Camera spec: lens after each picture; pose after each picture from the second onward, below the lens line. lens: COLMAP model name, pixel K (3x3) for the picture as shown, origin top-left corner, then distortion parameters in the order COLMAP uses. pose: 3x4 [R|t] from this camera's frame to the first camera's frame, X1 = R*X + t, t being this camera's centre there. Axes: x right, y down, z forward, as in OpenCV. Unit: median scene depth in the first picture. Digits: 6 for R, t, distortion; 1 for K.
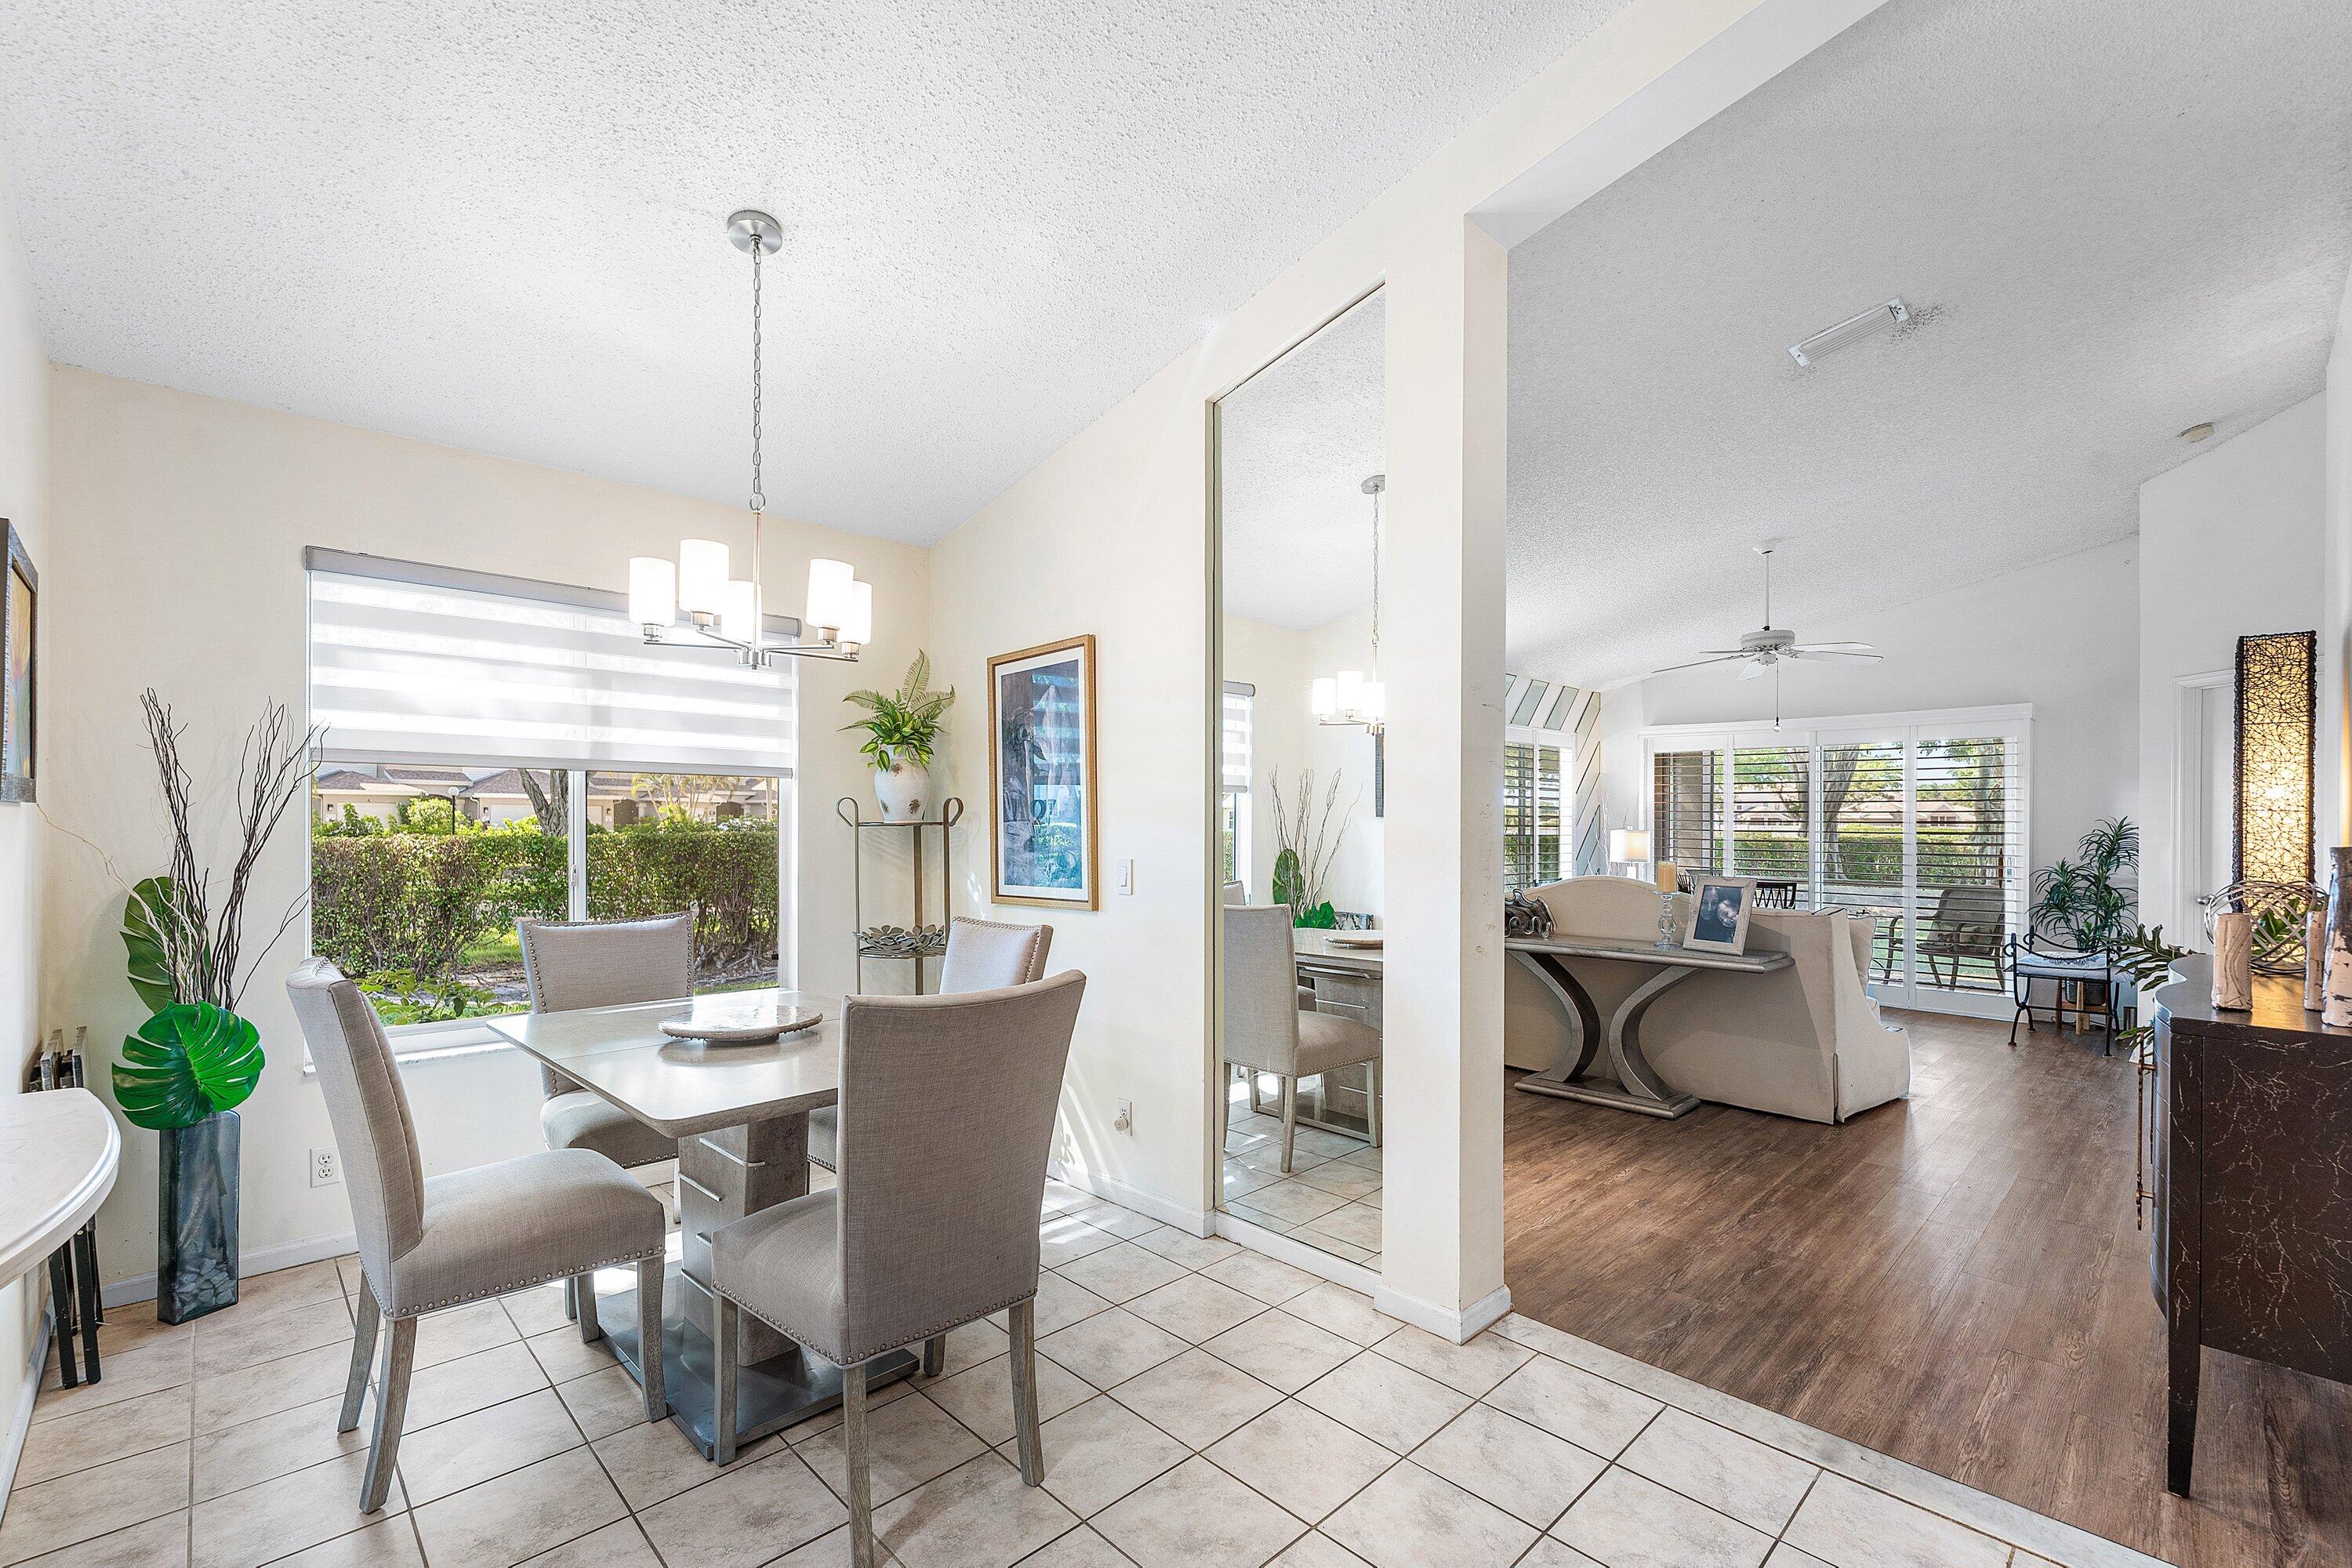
lens RADIAL K [[1088.4, 0, 1230.3], [0, 1088.4, 799.1], [0, 0, 1]] dist [0.001650, 0.000866]
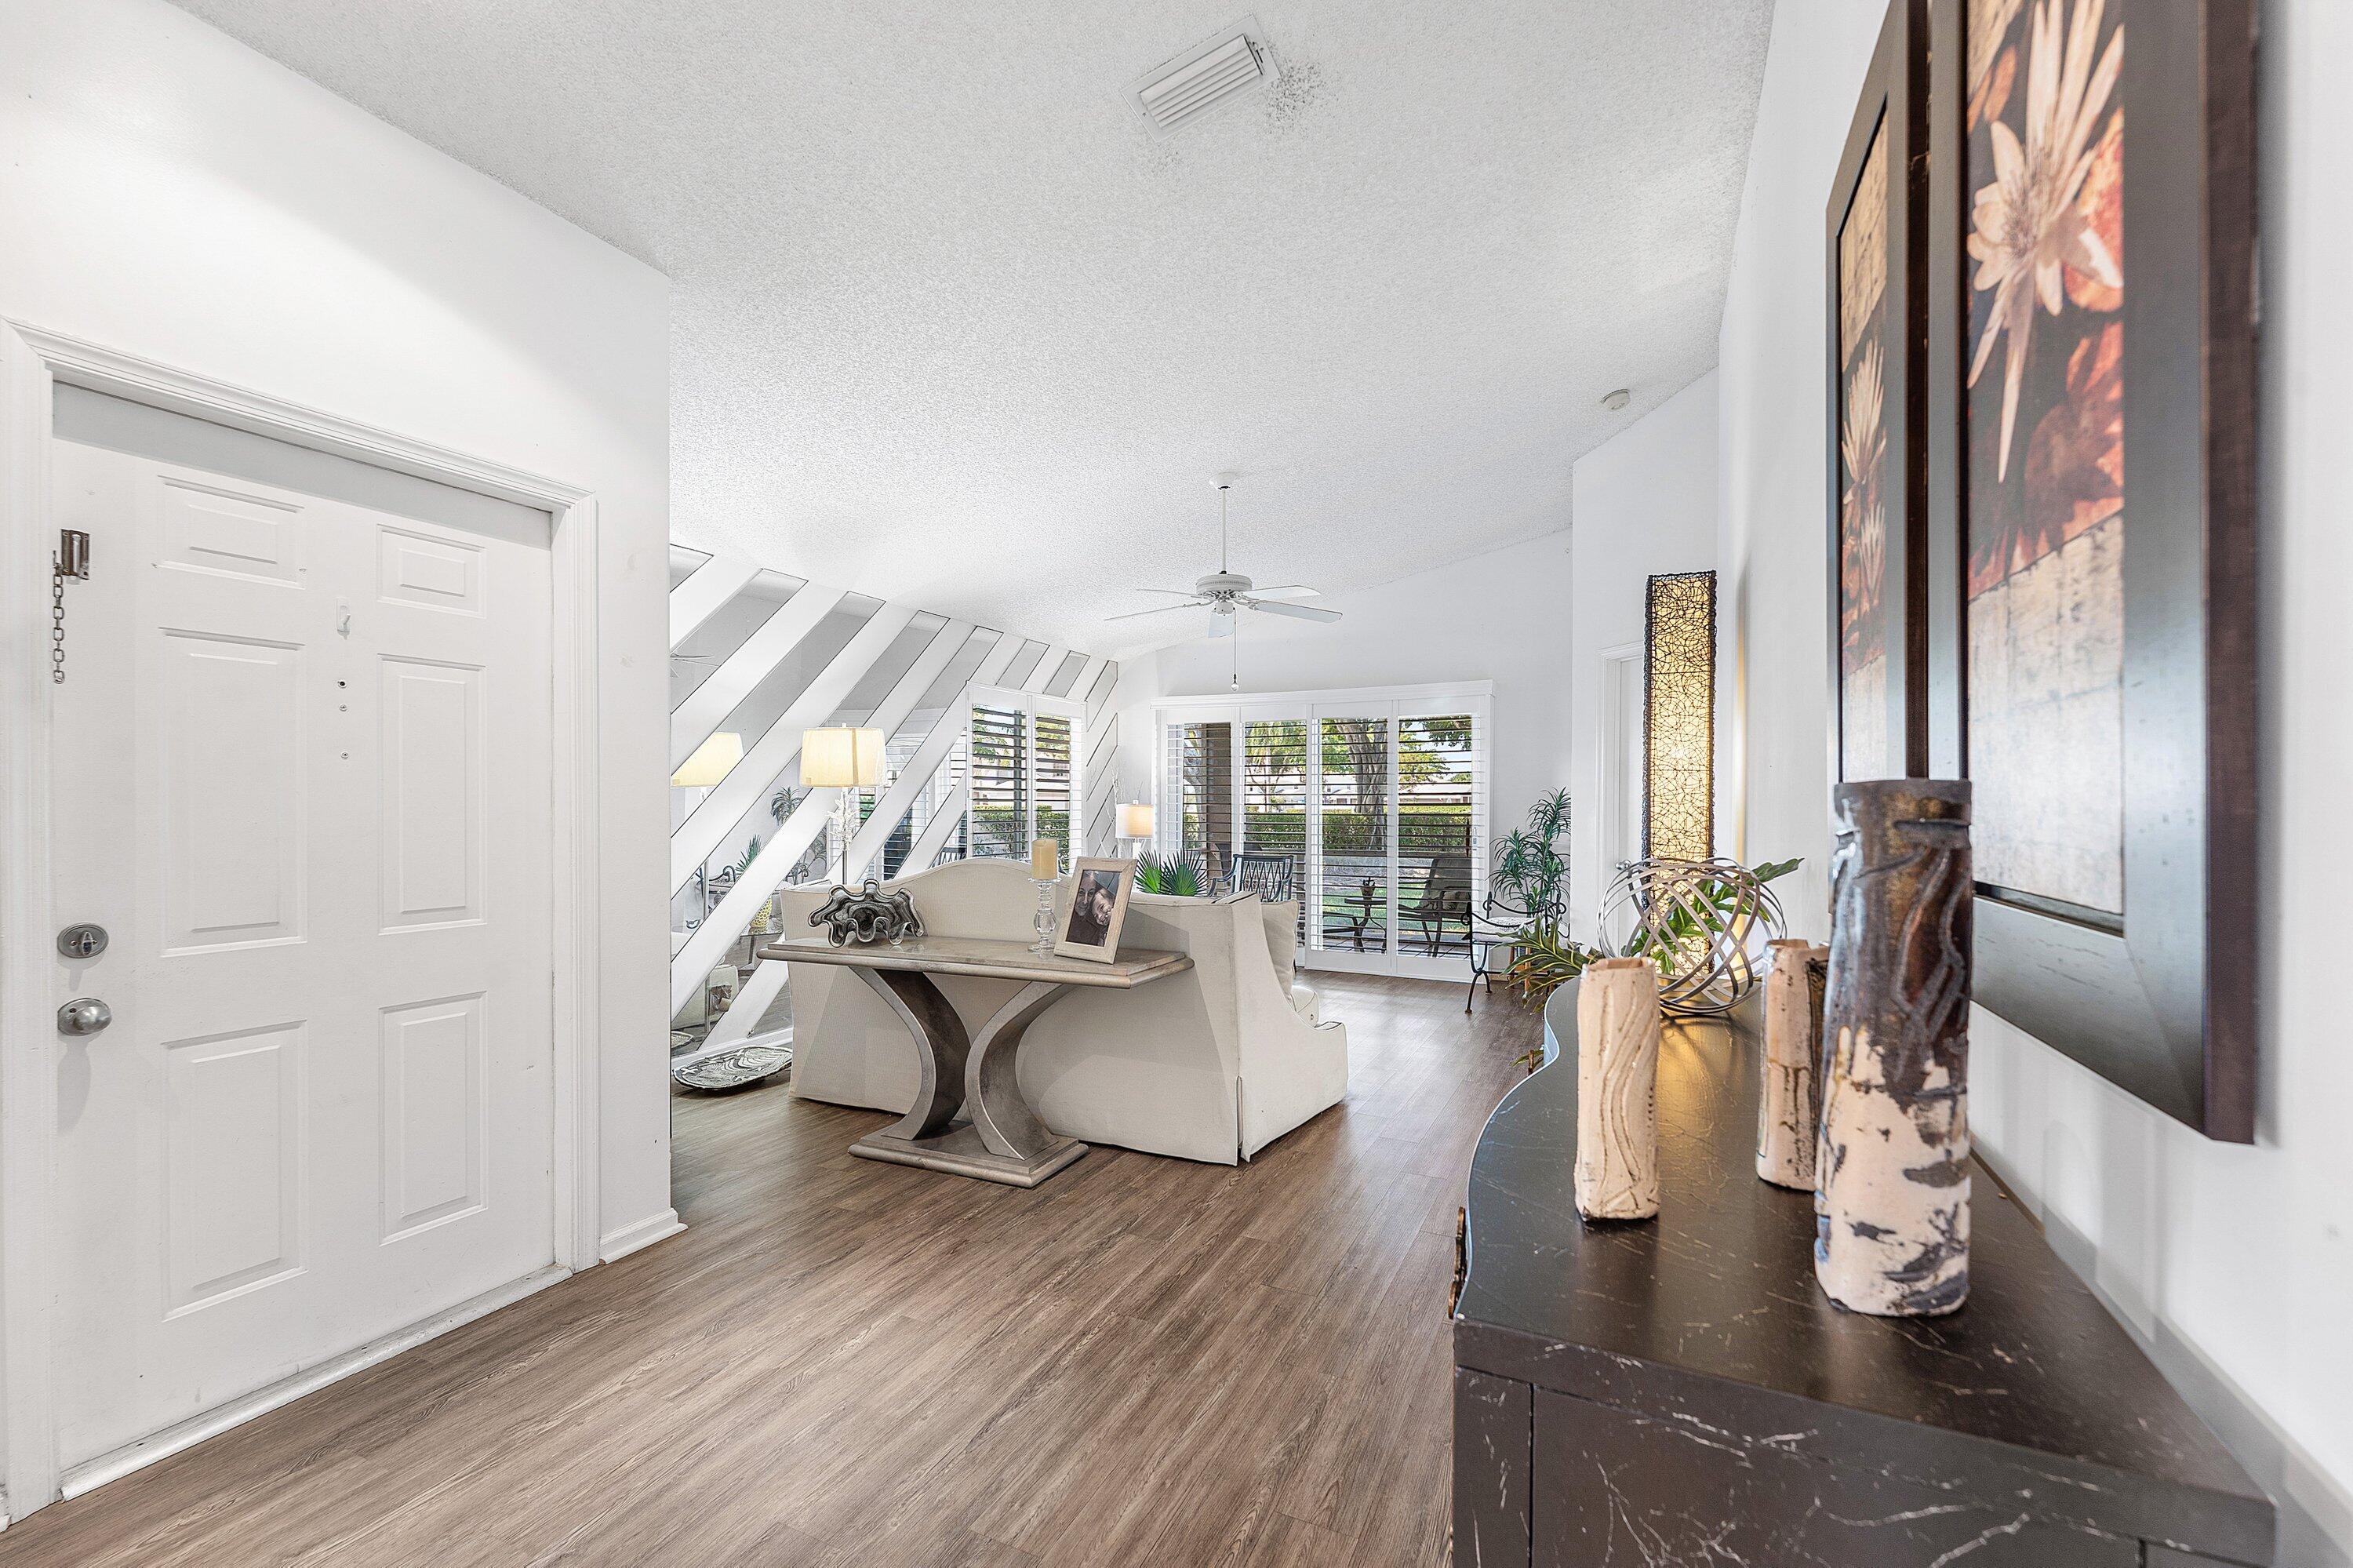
lens RADIAL K [[953.6, 0, 1223.0], [0, 953.6, 790.5], [0, 0, 1]] dist [0.002345, 0.000543]
pose [[0.947956, -0.002526, 0.318391, 0.307402], [0.000280, 0.999975, 0.007100, 0.018718], [-0.318401, -0.006641, 0.947933, 0.327972]]
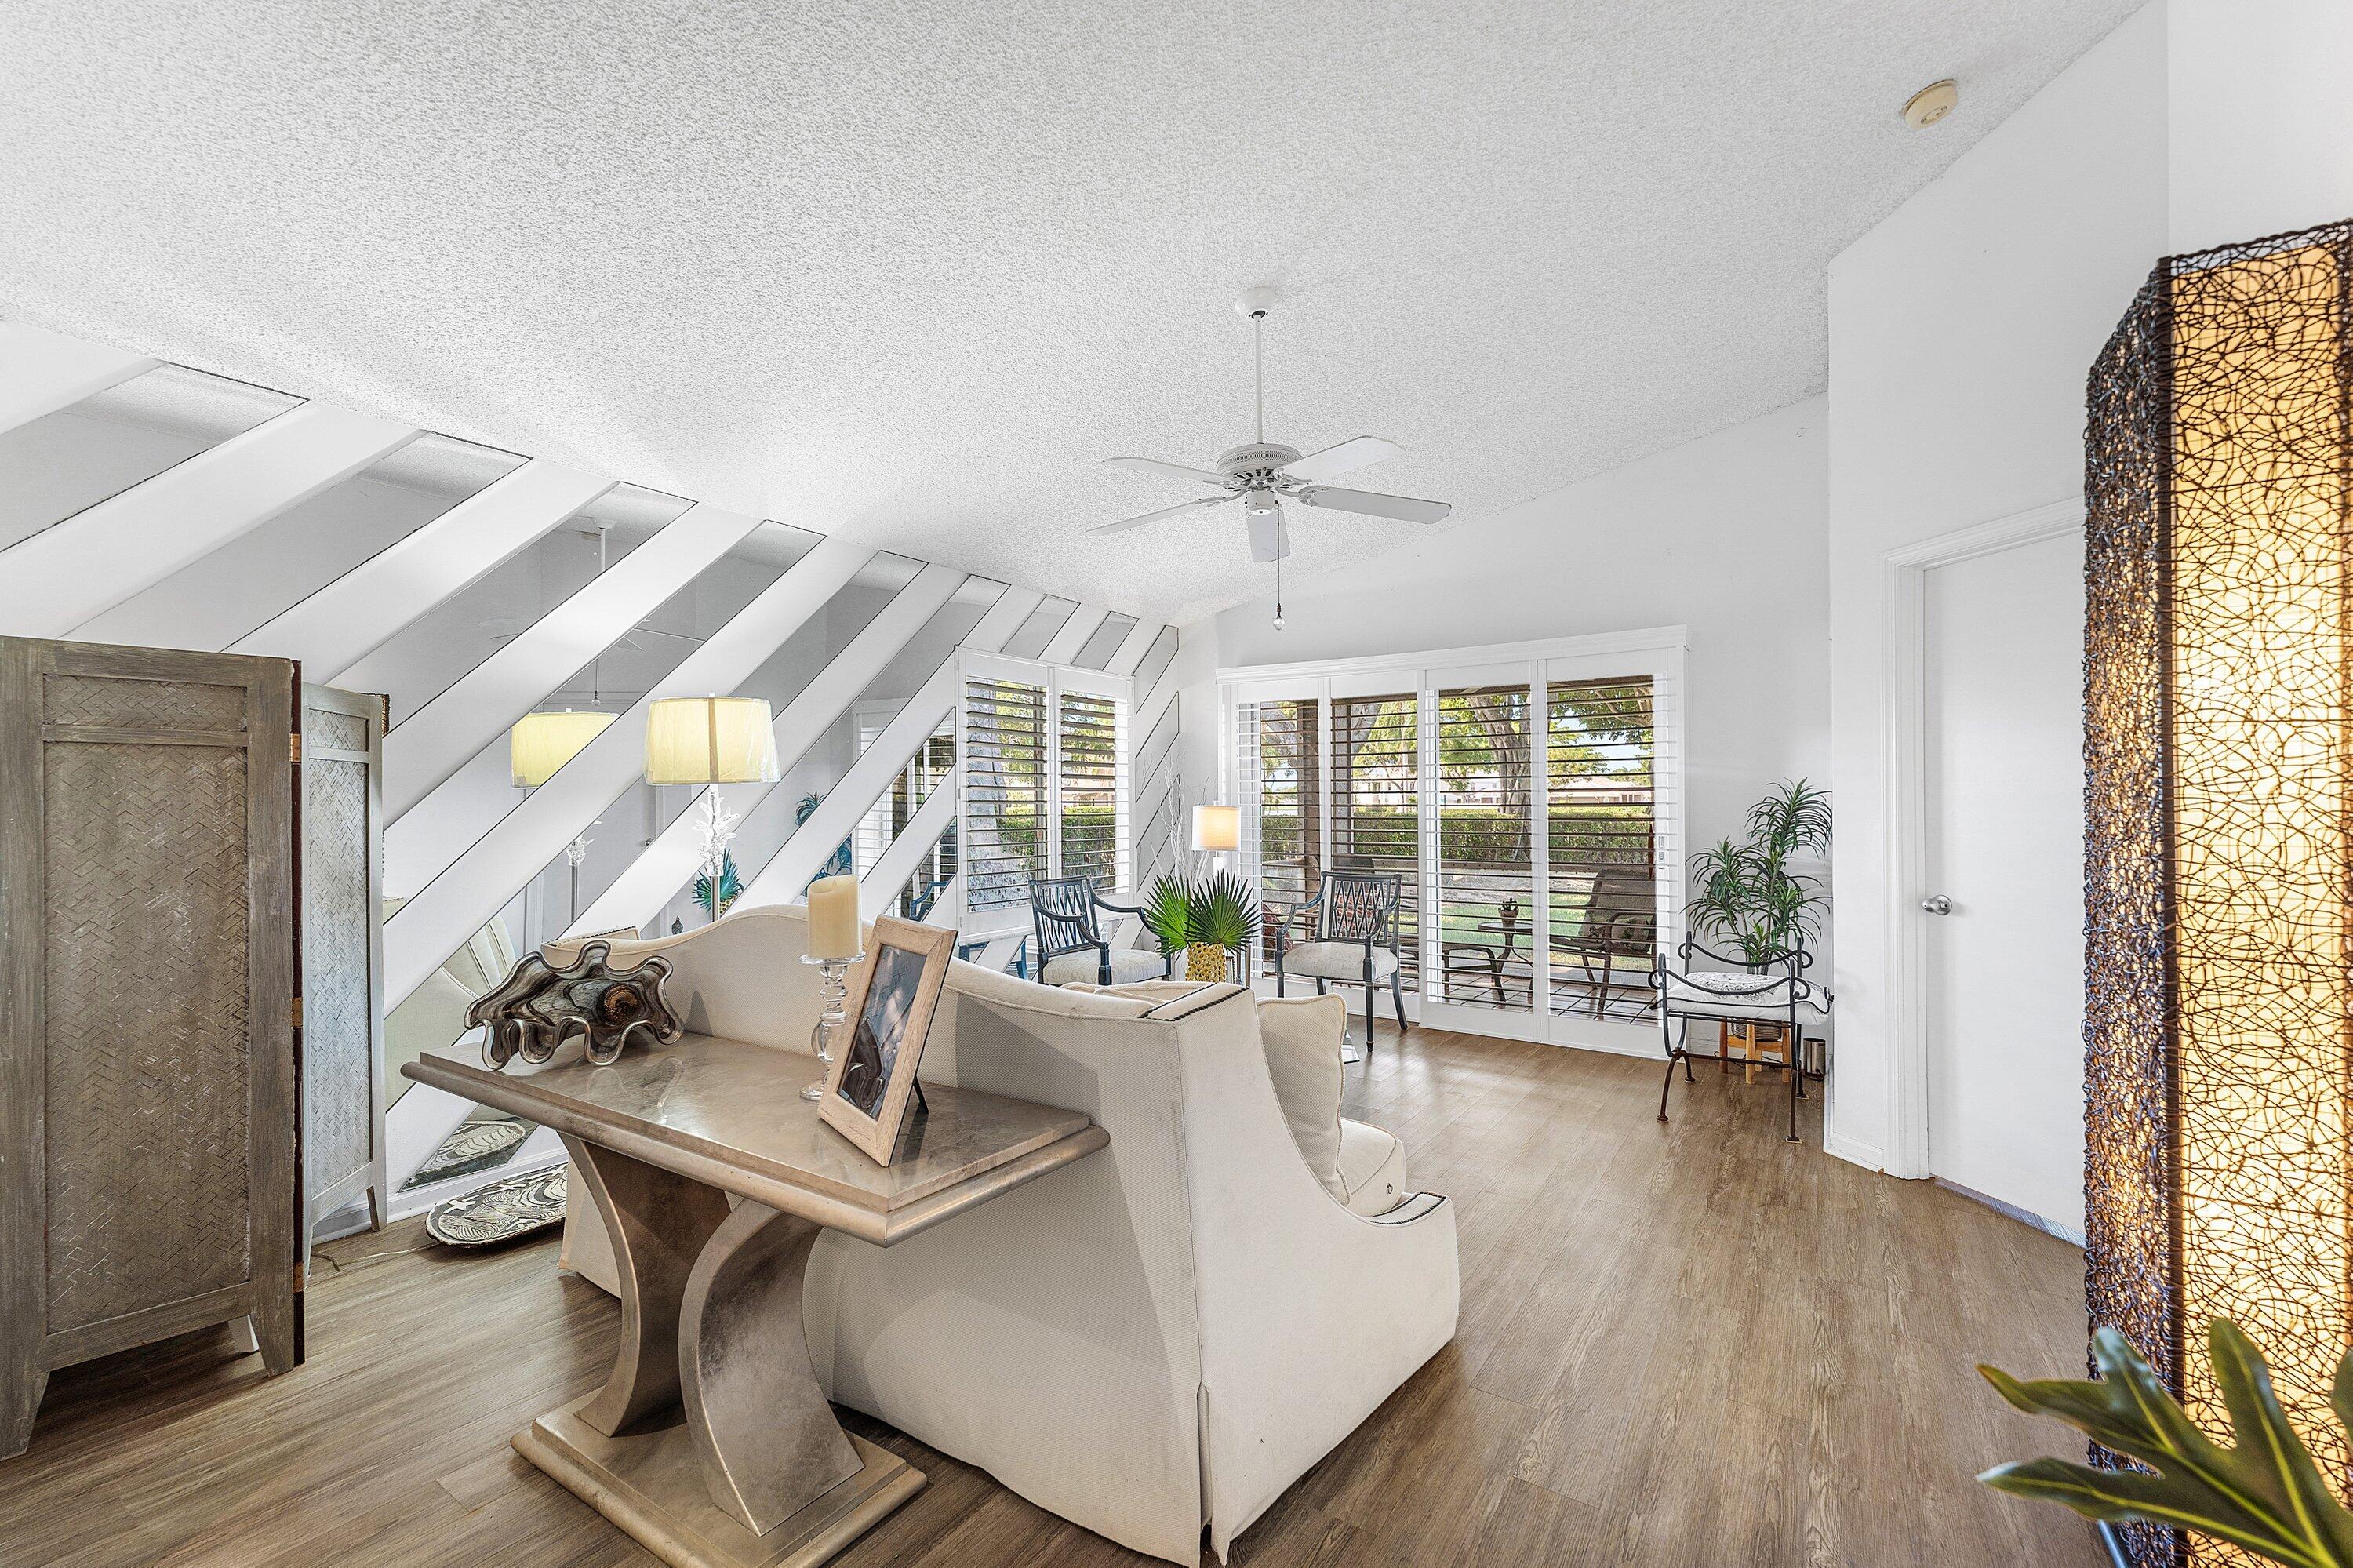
lens RADIAL K [[968.2, 0, 1209.6], [0, 968.2, 779.0], [0, 0, 1]] dist [0.003095, 0.000361]
pose [[0.985816, -0.008203, 0.167628, 0.485649], [0.009235, 0.999943, -0.005378, 0.024693], [-0.167574, 0.006850, 0.985836, 0.645181]]
